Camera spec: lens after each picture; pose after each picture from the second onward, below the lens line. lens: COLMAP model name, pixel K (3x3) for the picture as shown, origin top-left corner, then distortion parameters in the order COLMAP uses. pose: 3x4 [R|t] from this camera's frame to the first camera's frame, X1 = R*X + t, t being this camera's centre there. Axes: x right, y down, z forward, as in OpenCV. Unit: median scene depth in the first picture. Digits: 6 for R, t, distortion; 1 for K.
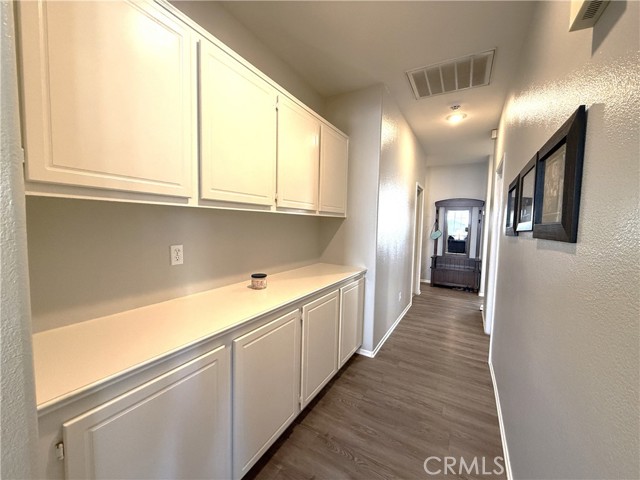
lens RADIAL K [[257.3, 0, 317.2], [0, 257.3, 240.5], [0, 0, 1]] dist [0.008693, -0.001186]
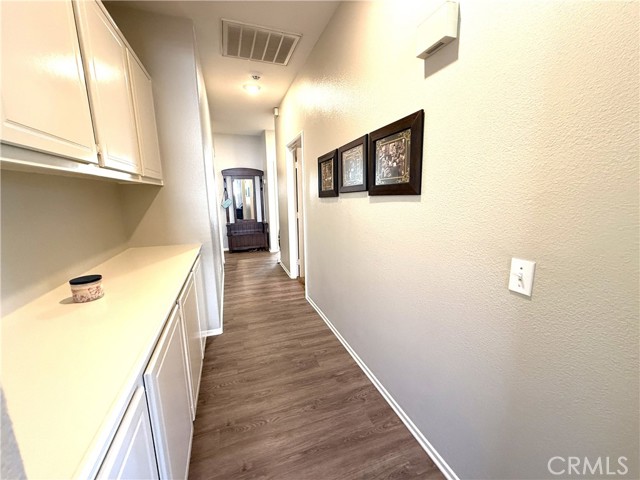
lens RADIAL K [[257.3, 0, 317.3], [0, 257.3, 240.4], [0, 0, 1]] dist [0.008693, -0.001186]
pose [[0.646482, -0.168771, 0.744028, -0.214306], [0.083774, 0.985032, 0.150647, -0.002092], [-0.758316, -0.035060, 0.650943, 0.118622]]
